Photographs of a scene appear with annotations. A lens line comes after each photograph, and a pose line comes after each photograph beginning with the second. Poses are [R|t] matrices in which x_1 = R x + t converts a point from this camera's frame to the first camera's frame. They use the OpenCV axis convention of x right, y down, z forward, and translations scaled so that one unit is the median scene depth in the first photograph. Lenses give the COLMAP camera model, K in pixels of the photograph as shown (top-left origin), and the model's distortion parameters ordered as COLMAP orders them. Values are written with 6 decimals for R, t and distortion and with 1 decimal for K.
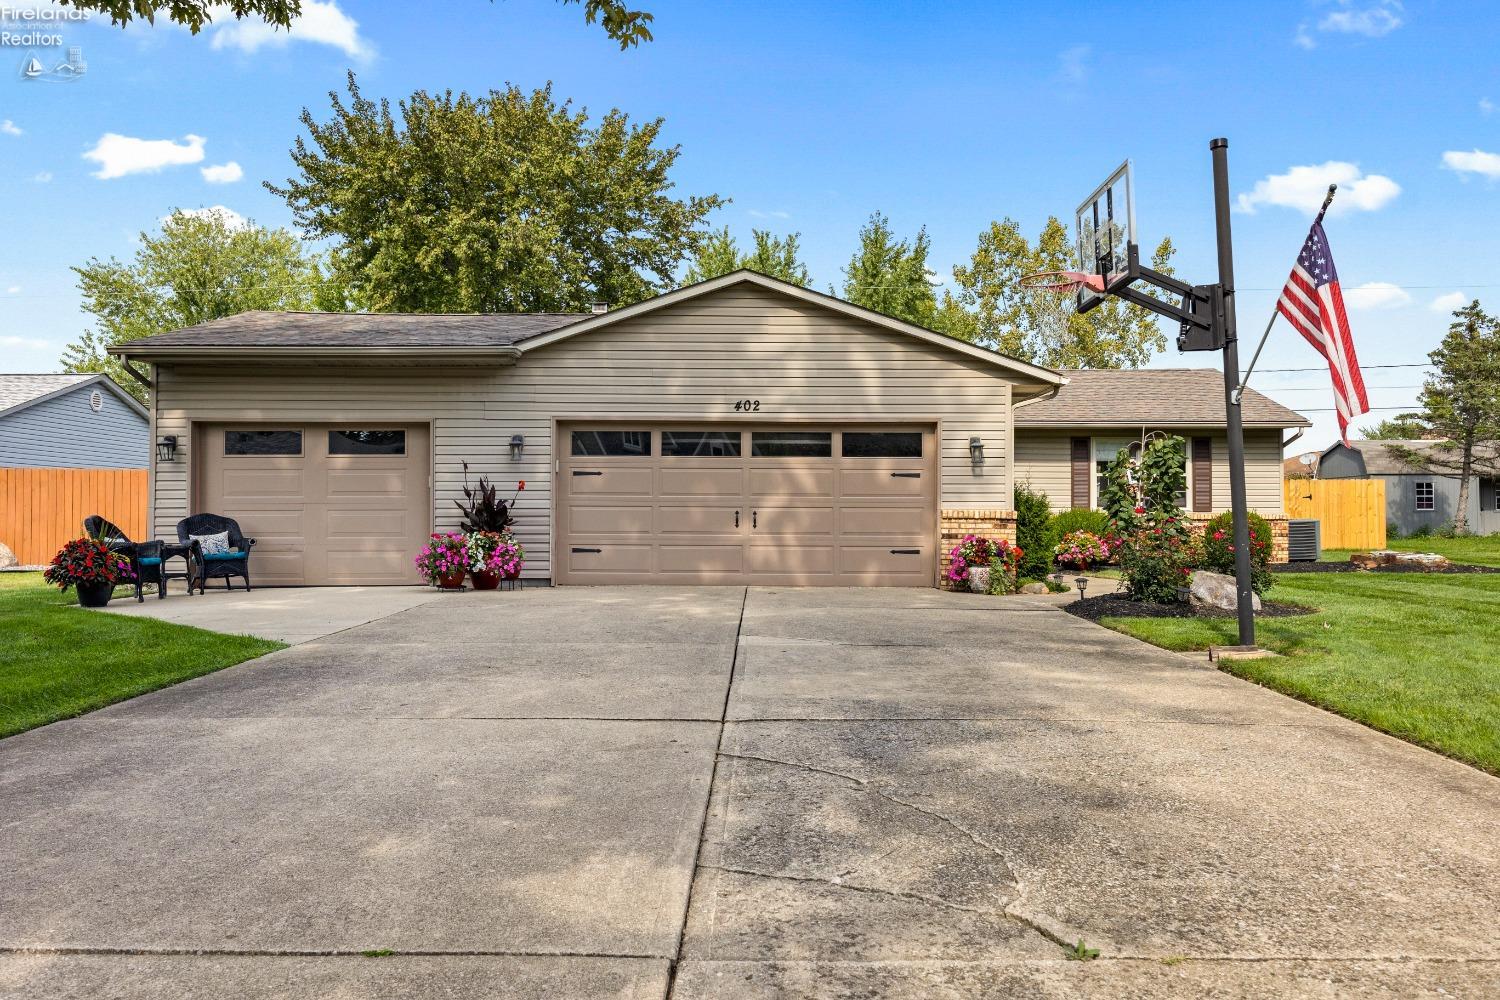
lens RADIAL K [[1191.7, 0, 750.0], [0, 1191.7, 500.0], [0, 0, 1]] dist [-0.005825, -0.006758]
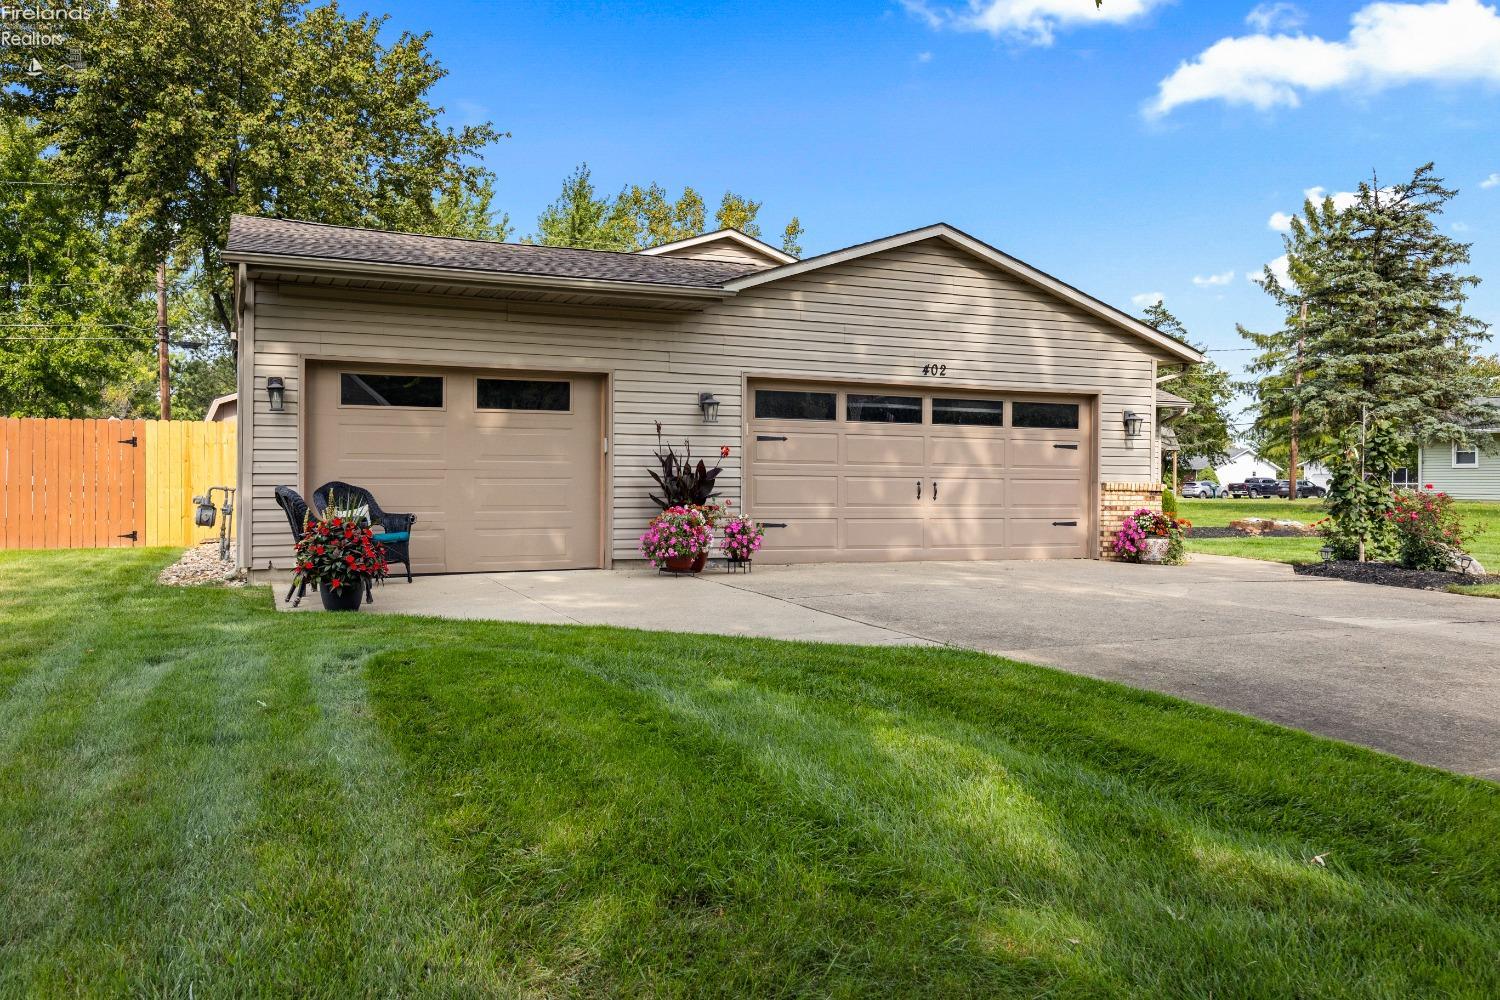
lens RADIAL K [[1191.7, 0, 750.0], [0, 1191.7, 500.0], [0, 0, 1]] dist [-0.005825, -0.006758]
pose [[0.917460, -0.000624, 0.397828, -0.507000], [-0.012172, 0.999487, 0.029638, -0.002666], [-0.397642, -0.032034, 0.916981, 0.192951]]
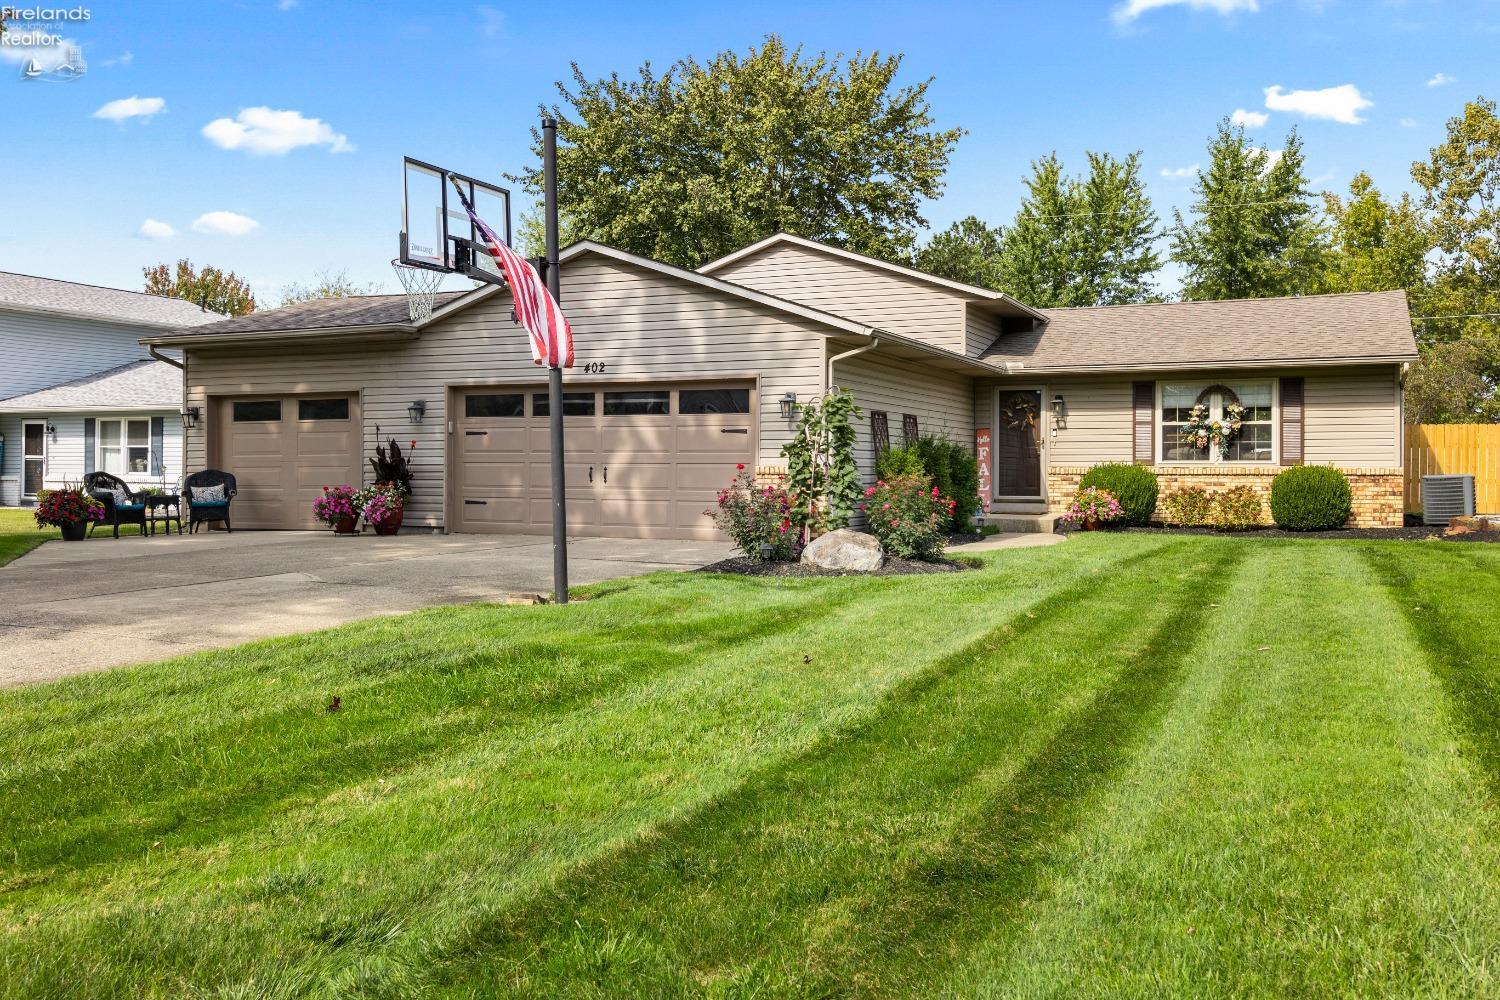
lens RADIAL K [[1279.9, 0, 750.0], [0, 1279.9, 500.0], [0, 0, 1]] dist [0.008179, 0.006420]
pose [[0.910912, 0.008726, -0.412508, 0.593211], [0.006523, 0.999347, 0.035545, -0.000904], [0.412548, -0.035070, 0.910260, 0.014200]]
